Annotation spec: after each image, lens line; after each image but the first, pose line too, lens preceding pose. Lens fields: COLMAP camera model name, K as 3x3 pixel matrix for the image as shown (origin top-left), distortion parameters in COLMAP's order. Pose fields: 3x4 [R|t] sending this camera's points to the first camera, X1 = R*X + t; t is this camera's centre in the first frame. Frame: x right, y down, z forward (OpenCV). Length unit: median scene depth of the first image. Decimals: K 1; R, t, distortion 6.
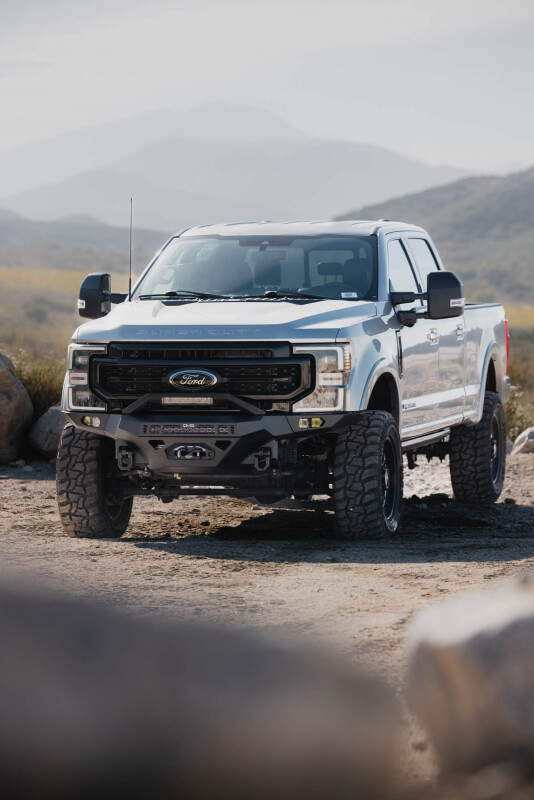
lens RADIAL K [[3235.9, 0, 267.0], [0, 3235.9, 400.0], [0, 0, 1]] dist [-0.014587, -0.128153]
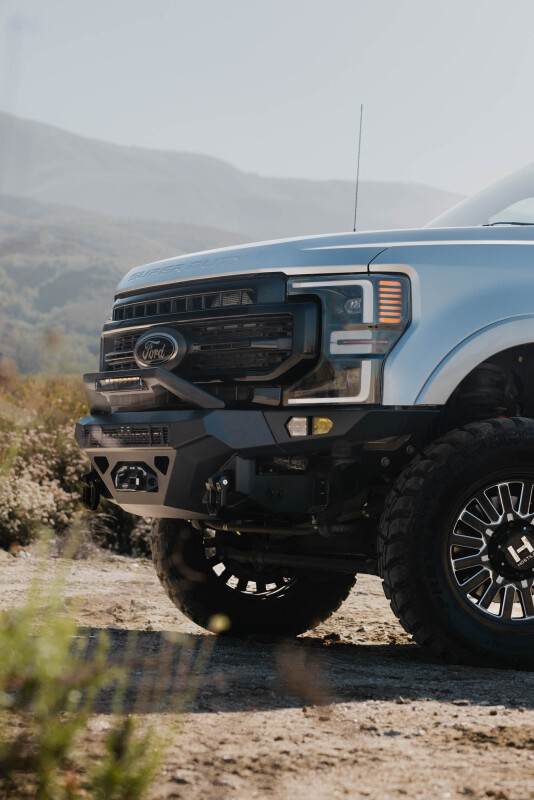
lens RADIAL K [[1896.7, 0, 318.8], [0, 1896.7, 362.9], [0, 0, 1]] dist [0.038578, 0.175116]
pose [[0.747863, -0.025997, -0.663344, 0.215761], [-0.043513, 0.995165, -0.088058, 0.023622], [0.662425, 0.094719, 0.743116, 0.772089]]
